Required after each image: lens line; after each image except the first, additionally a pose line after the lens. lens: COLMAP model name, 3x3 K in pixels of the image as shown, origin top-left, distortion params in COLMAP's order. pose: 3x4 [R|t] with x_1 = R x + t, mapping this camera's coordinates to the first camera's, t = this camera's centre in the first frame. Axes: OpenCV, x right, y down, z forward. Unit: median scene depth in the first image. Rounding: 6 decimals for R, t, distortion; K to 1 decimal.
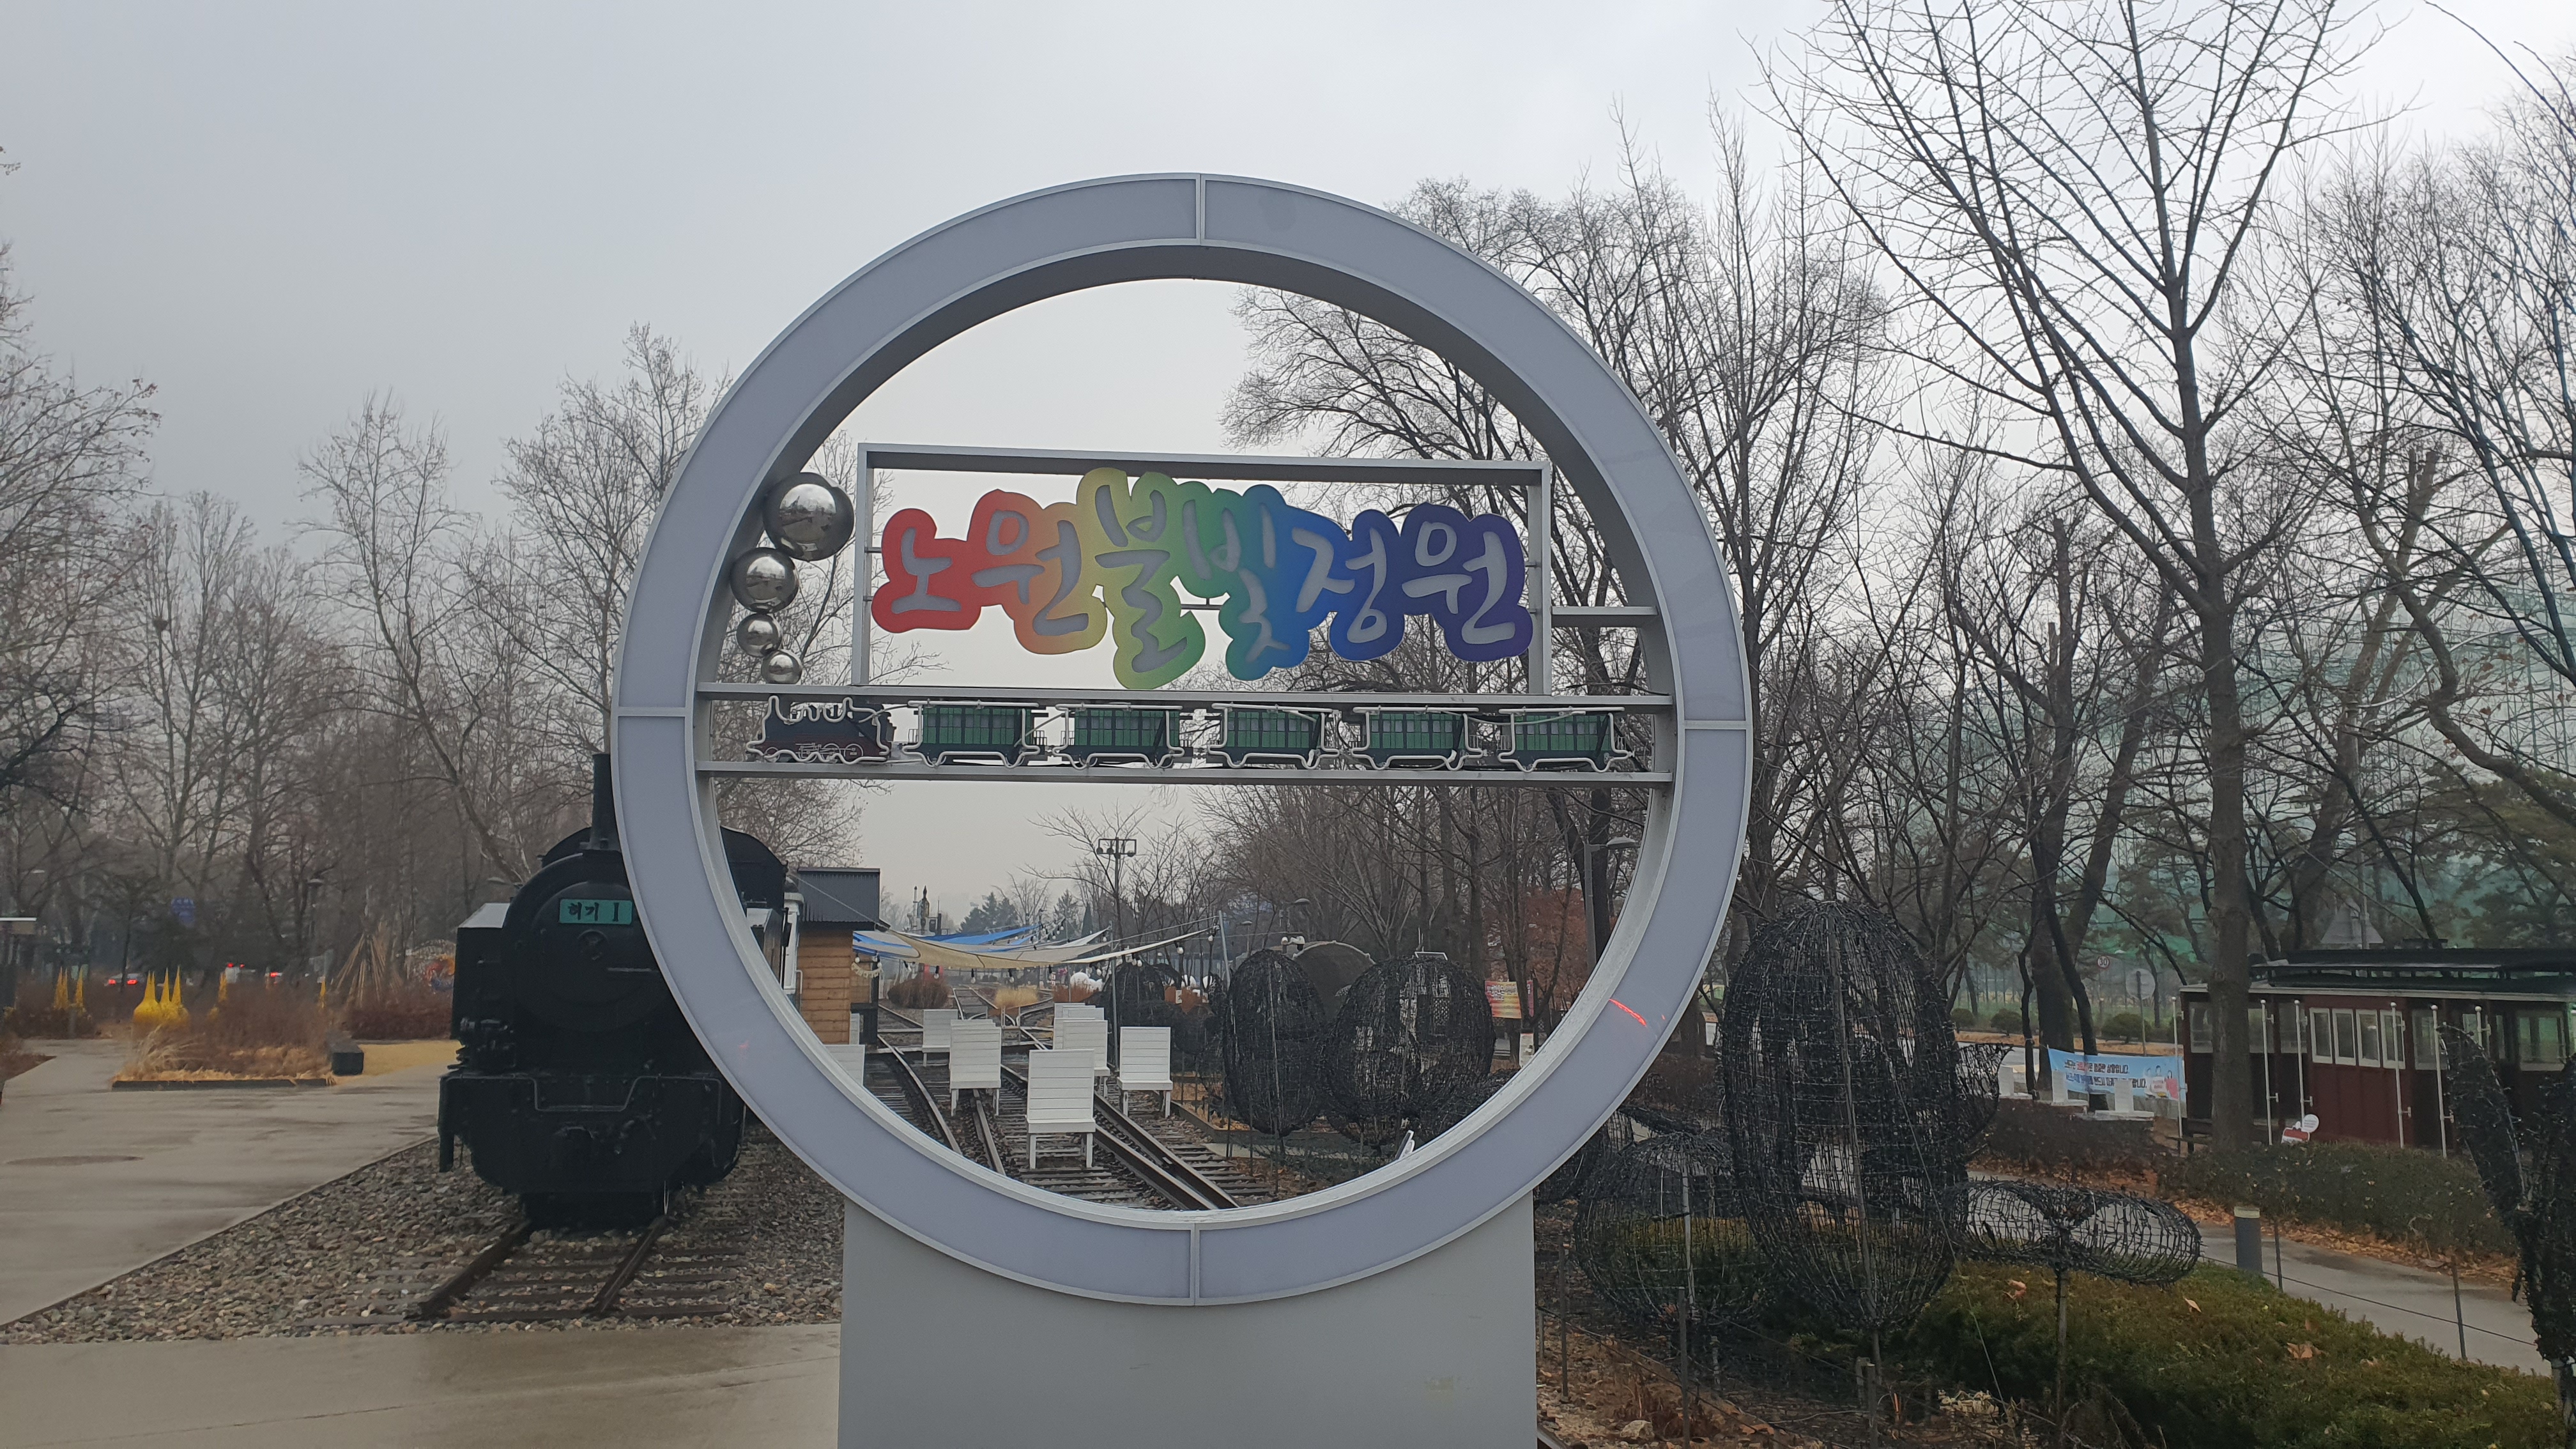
lens RADIAL K [[2057.9, 0, 1288.0], [0, 2057.9, 724.5], [0, 0, 1]] dist [0.018195, 0.010425]
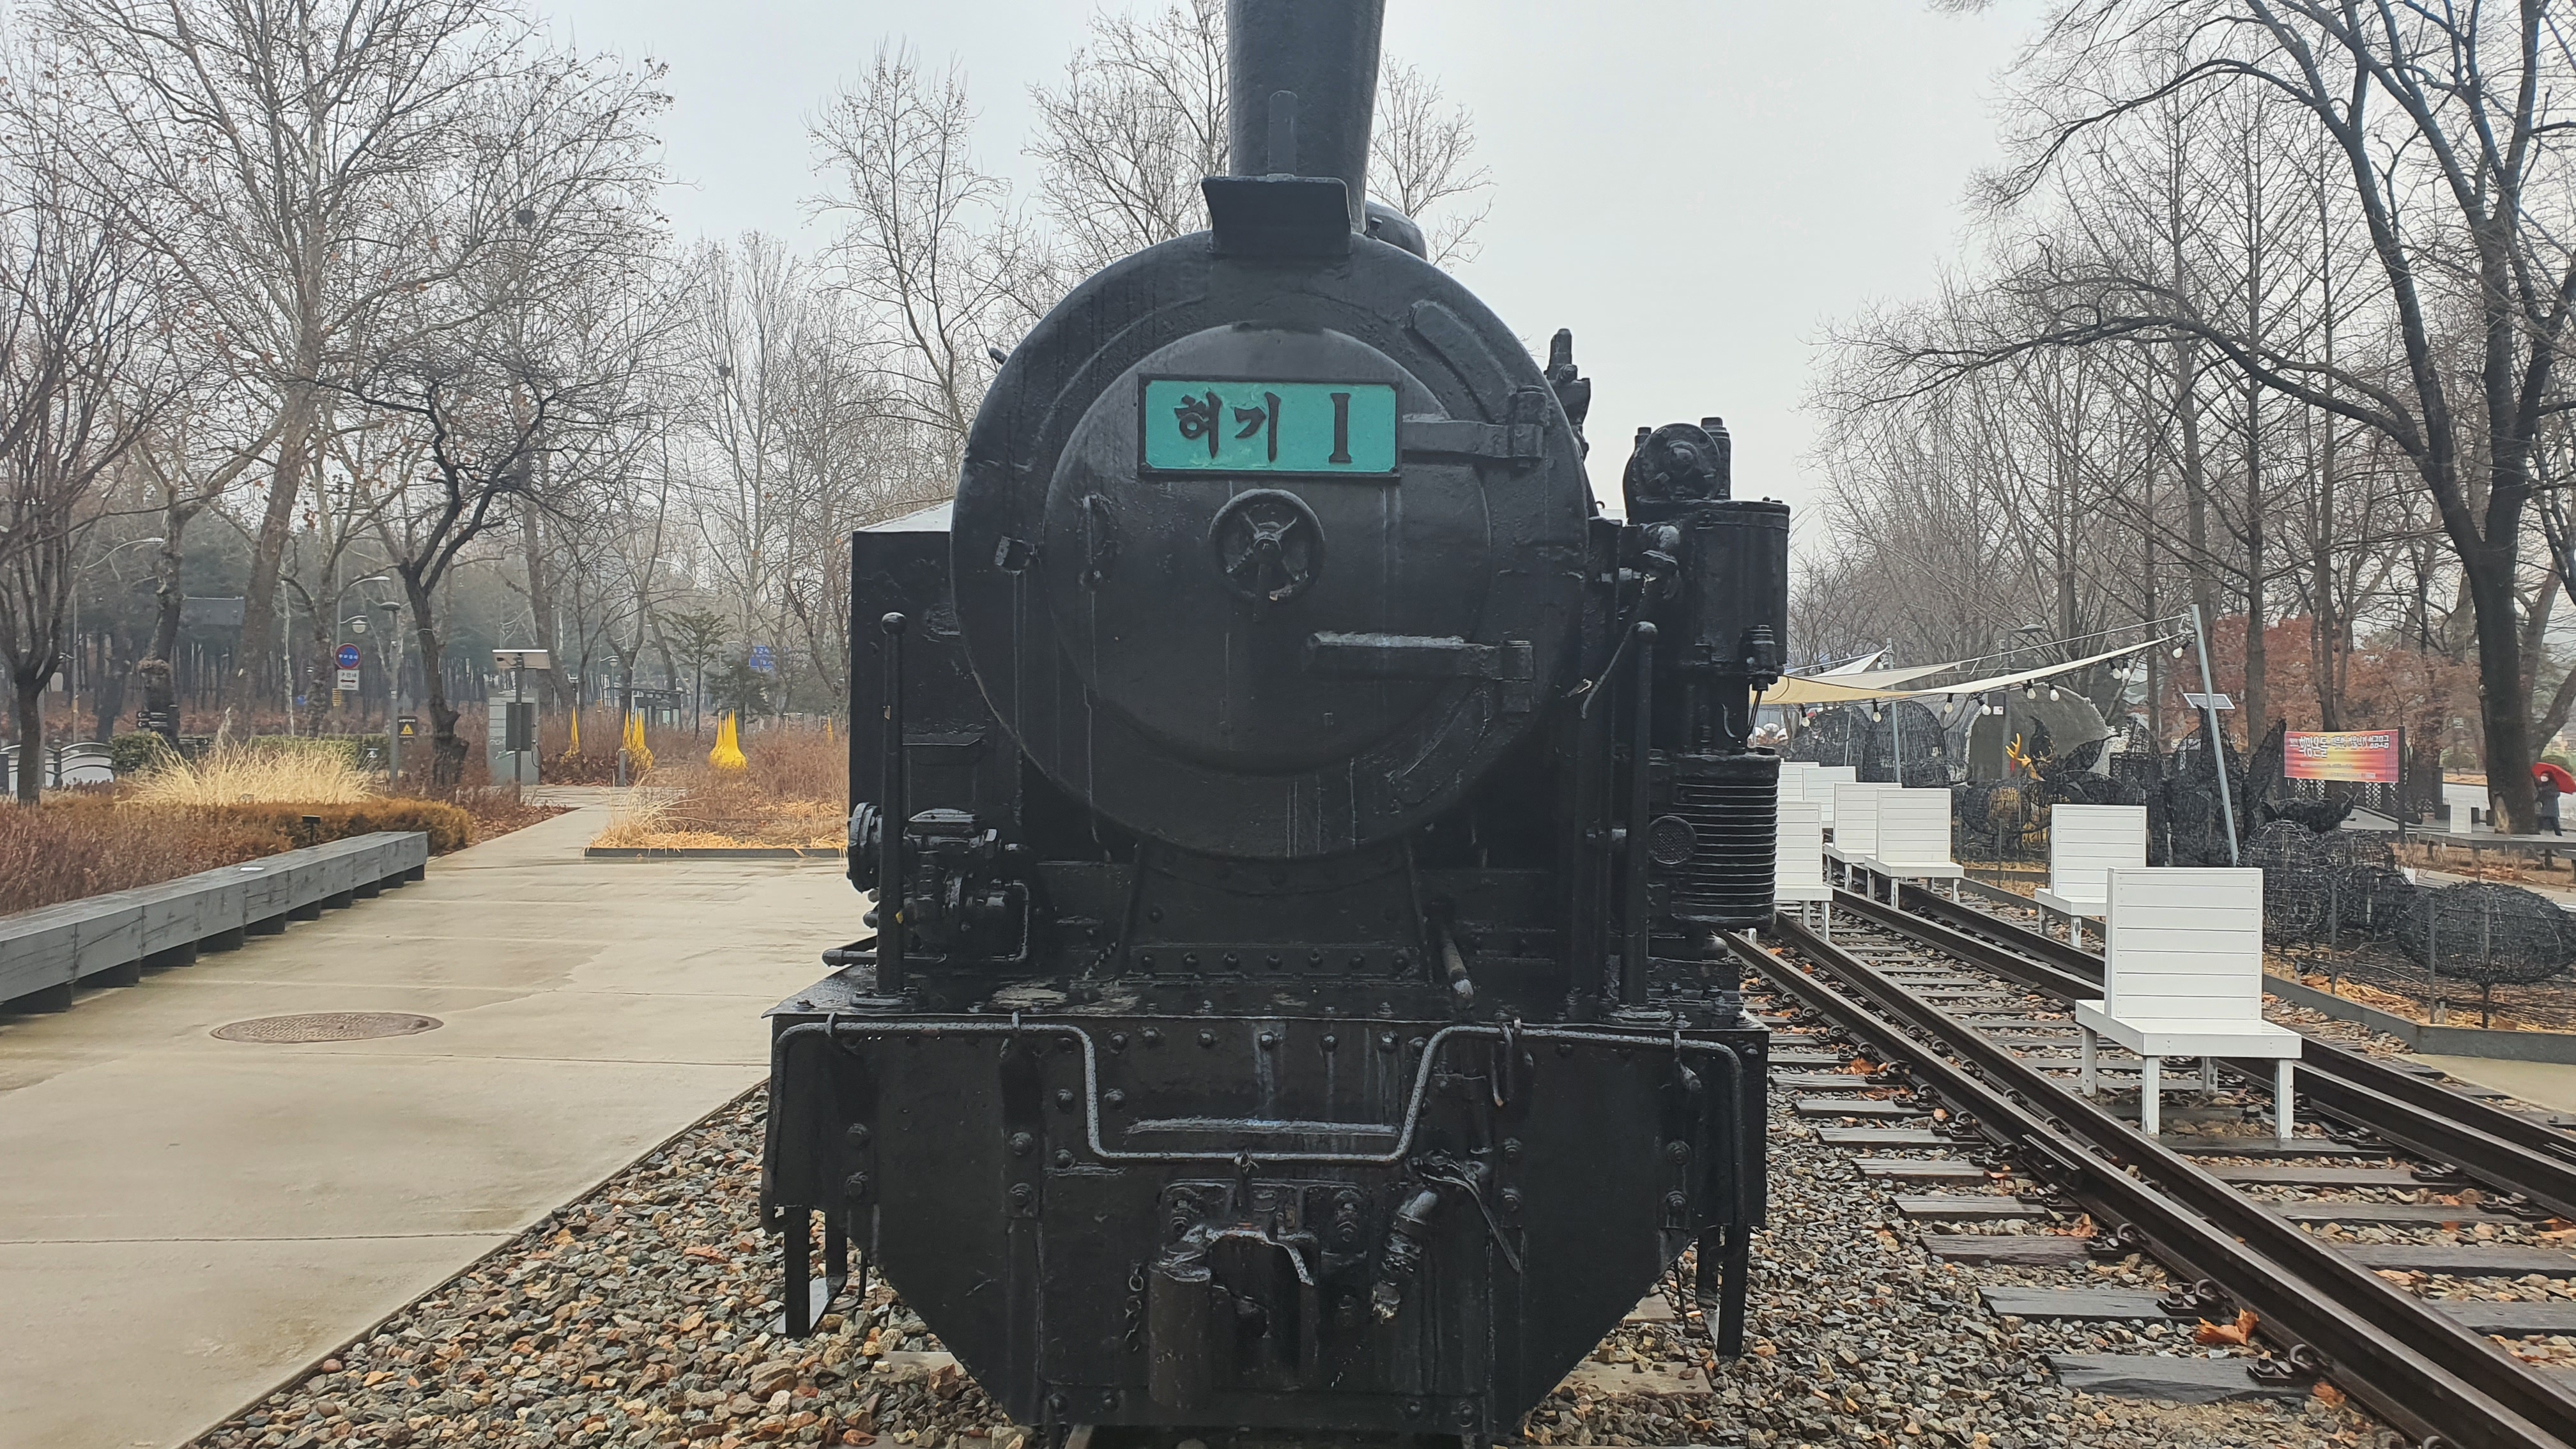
lens RADIAL K [[2057.9, 0, 1288.0], [0, 2057.9, 724.5], [0, 0, 1]] dist [0.018195, 0.010425]
pose [[0.968102, 0.000004, -0.250558, -0.063199], [0.030228, 0.992694, 0.116809, 0.023374], [0.248728, -0.120657, 0.961029, 0.175145]]
